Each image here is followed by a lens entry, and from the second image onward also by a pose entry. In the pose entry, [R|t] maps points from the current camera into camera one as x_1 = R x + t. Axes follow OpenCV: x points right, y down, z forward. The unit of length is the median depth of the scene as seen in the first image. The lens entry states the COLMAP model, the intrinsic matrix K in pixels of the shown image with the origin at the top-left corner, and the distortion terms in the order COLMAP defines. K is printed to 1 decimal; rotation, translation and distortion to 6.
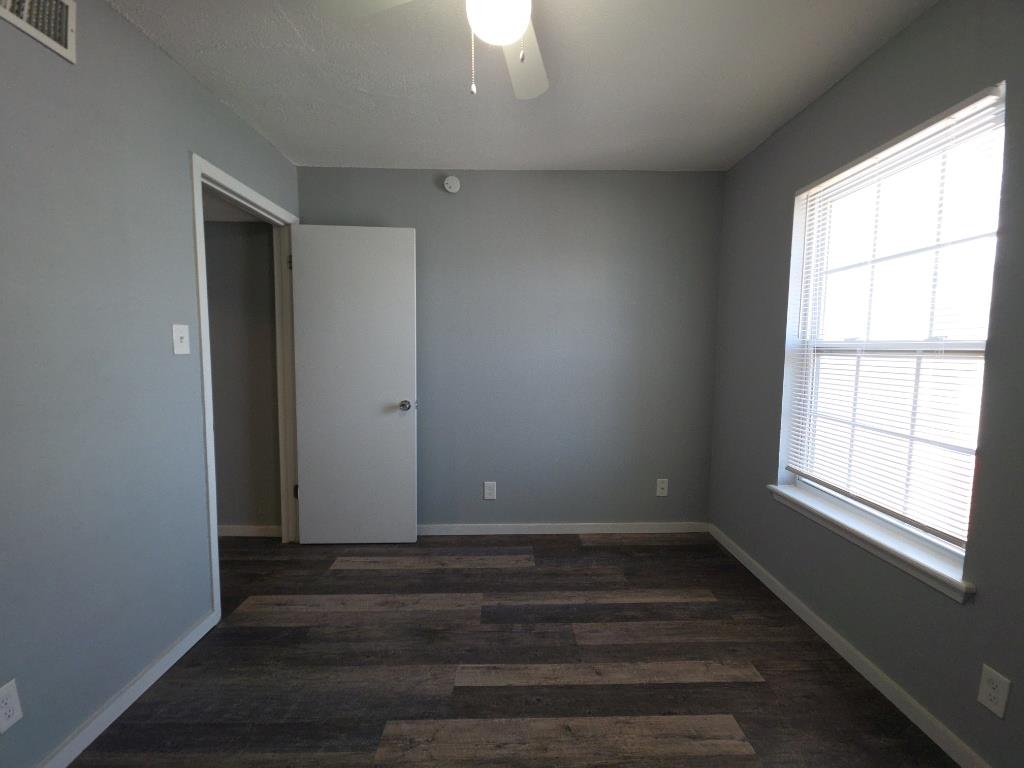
lens RADIAL K [[408.7, 0, 517.8], [0, 408.7, 377.0], [0, 0, 1]] dist [0.015442, -0.008529]
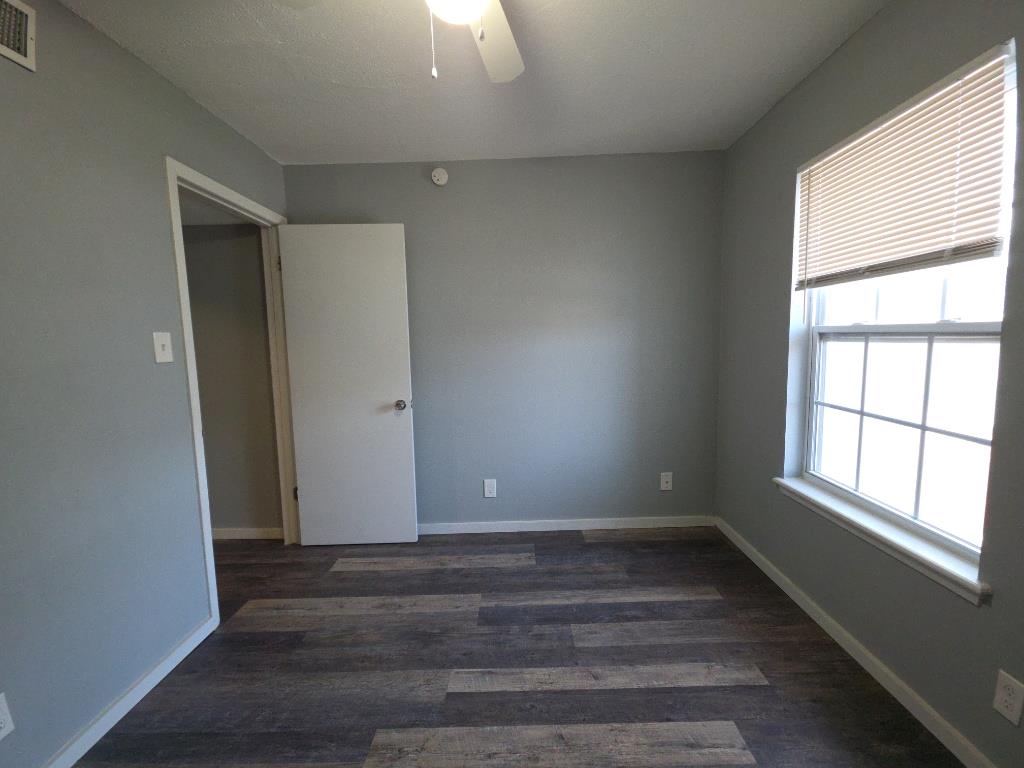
lens RADIAL K [[408.7, 0, 517.8], [0, 408.7, 377.0], [0, 0, 1]] dist [0.015442, -0.008529]
pose [[0.999096, -0.030038, -0.030096, 0.052867], [0.030645, 0.999332, 0.019907, -0.011678], [0.029478, -0.020812, 0.999349, 0.031301]]
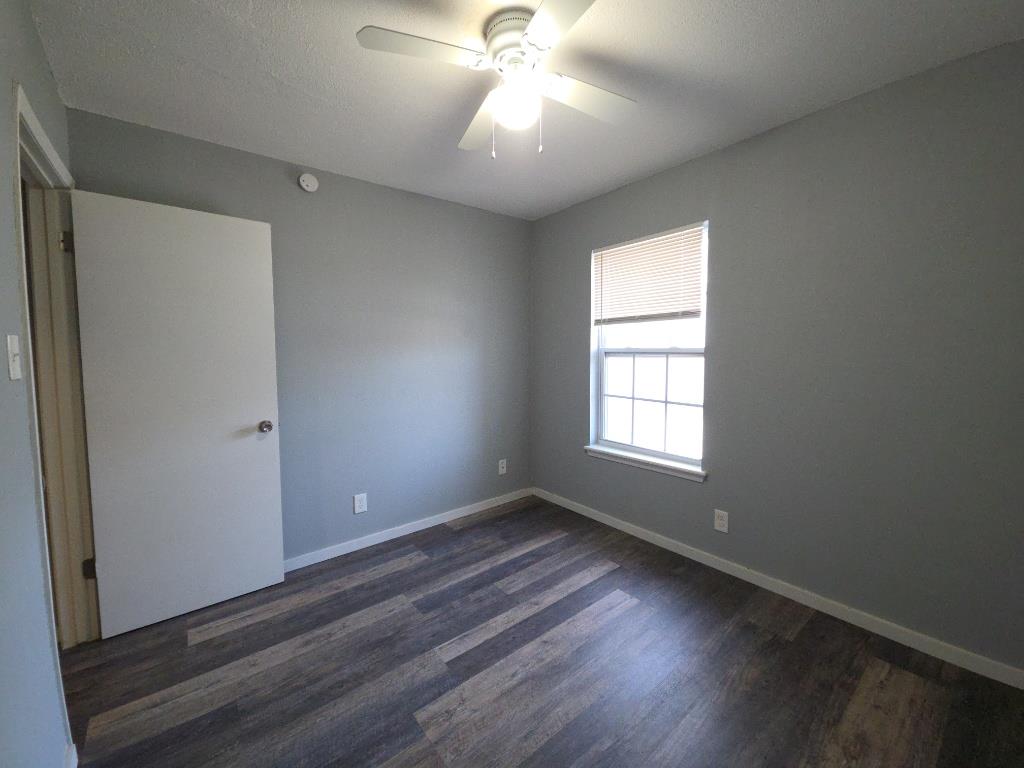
lens RADIAL K [[408.7, 0, 517.8], [0, 408.7, 377.0], [0, 0, 1]] dist [0.015442, -0.008529]
pose [[0.790786, -0.053898, 0.609715, -0.505706], [0.060347, 0.998128, 0.009965, -0.014616], [-0.609111, 0.028914, 0.792558, -0.017689]]
